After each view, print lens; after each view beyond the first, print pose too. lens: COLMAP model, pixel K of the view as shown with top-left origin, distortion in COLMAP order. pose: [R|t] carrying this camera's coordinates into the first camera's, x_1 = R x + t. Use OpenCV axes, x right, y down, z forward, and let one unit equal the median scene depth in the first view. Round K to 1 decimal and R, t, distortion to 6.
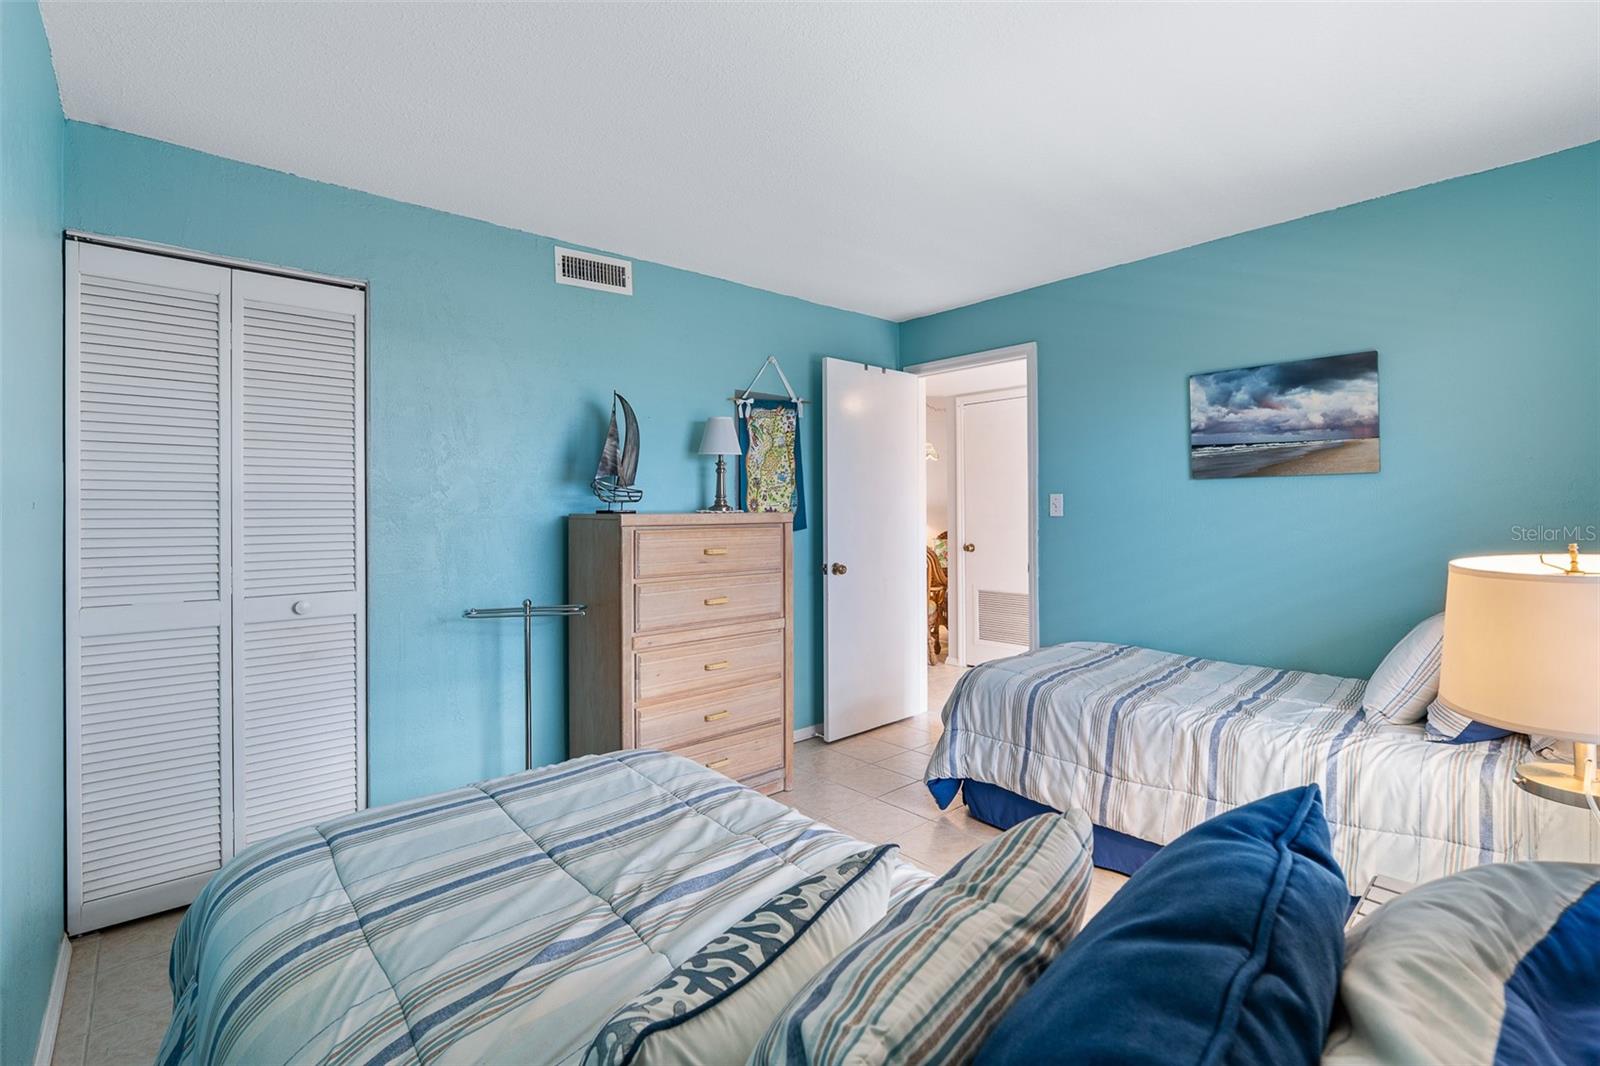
lens RADIAL K [[726.0, 0, 821.8], [0, 726.0, 503.3], [0, 0, 1]] dist [-0.009747, 0.003053]
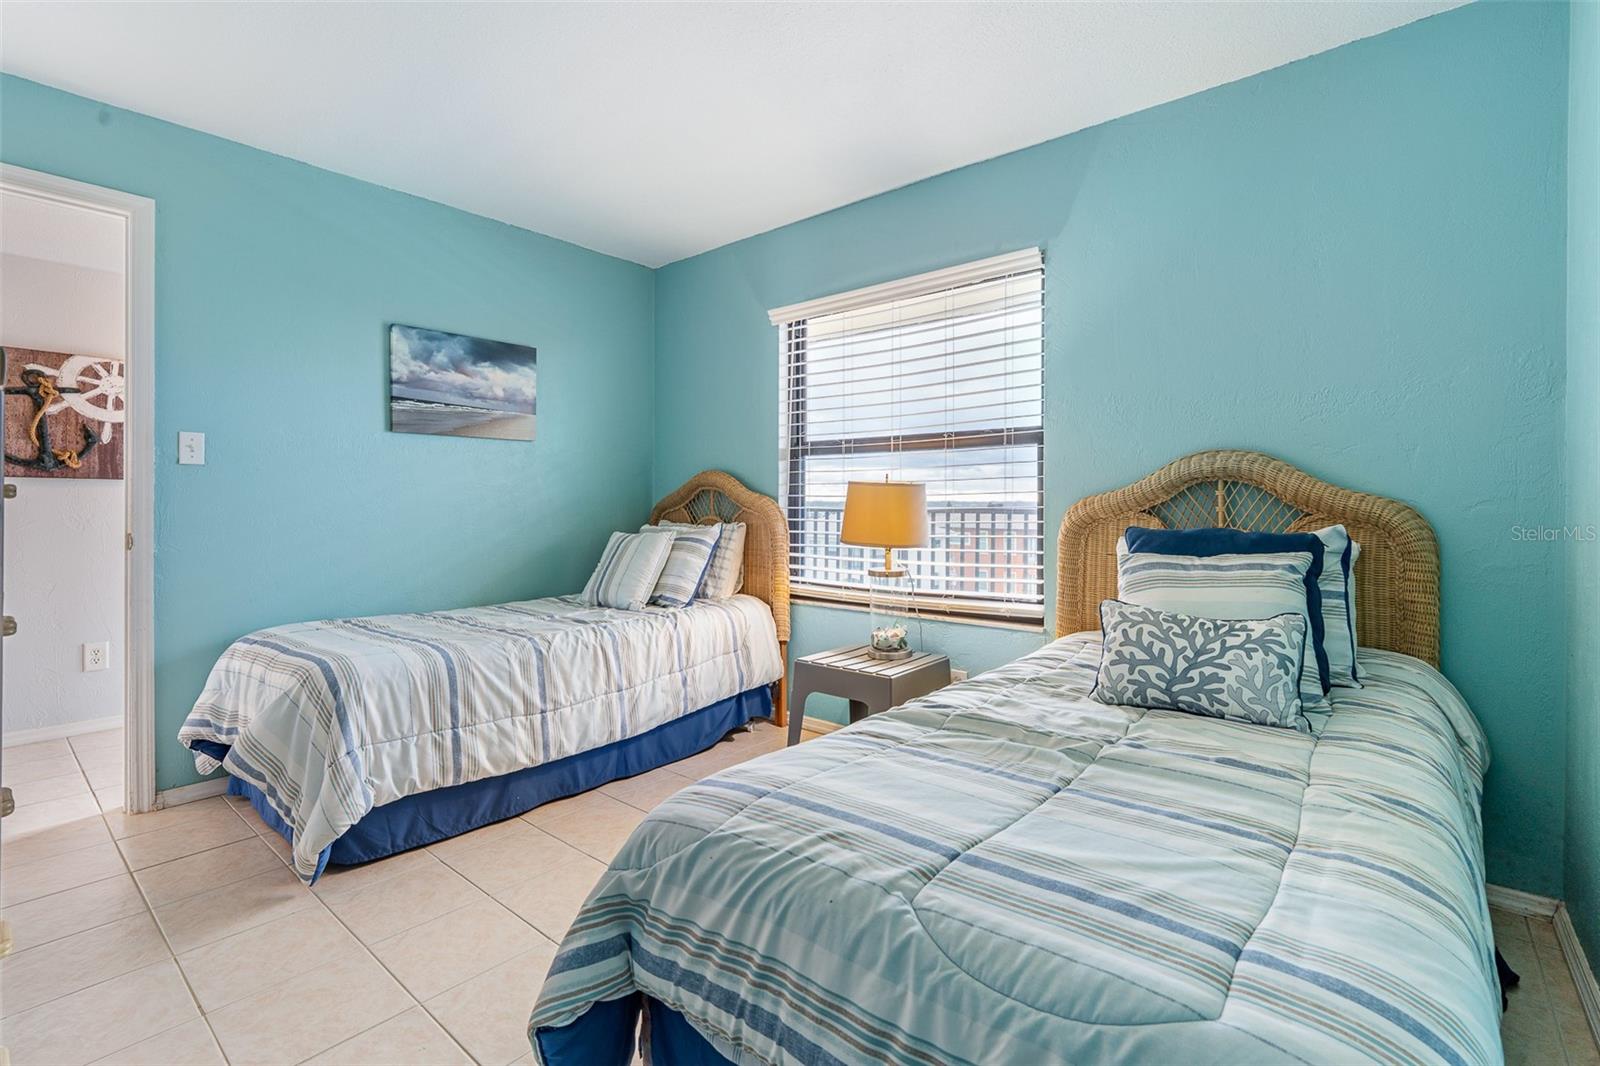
lens RADIAL K [[726.0, 0, 777.5], [0, 726.0, 499.6], [0, 0, 1]] dist [-0.009747, 0.003053]
pose [[-0.095308, 0.008860, 0.995408, -0.547660], [-0.011751, 0.999881, -0.010025, 0.067649], [-0.995378, -0.012653, -0.095193, 0.641334]]
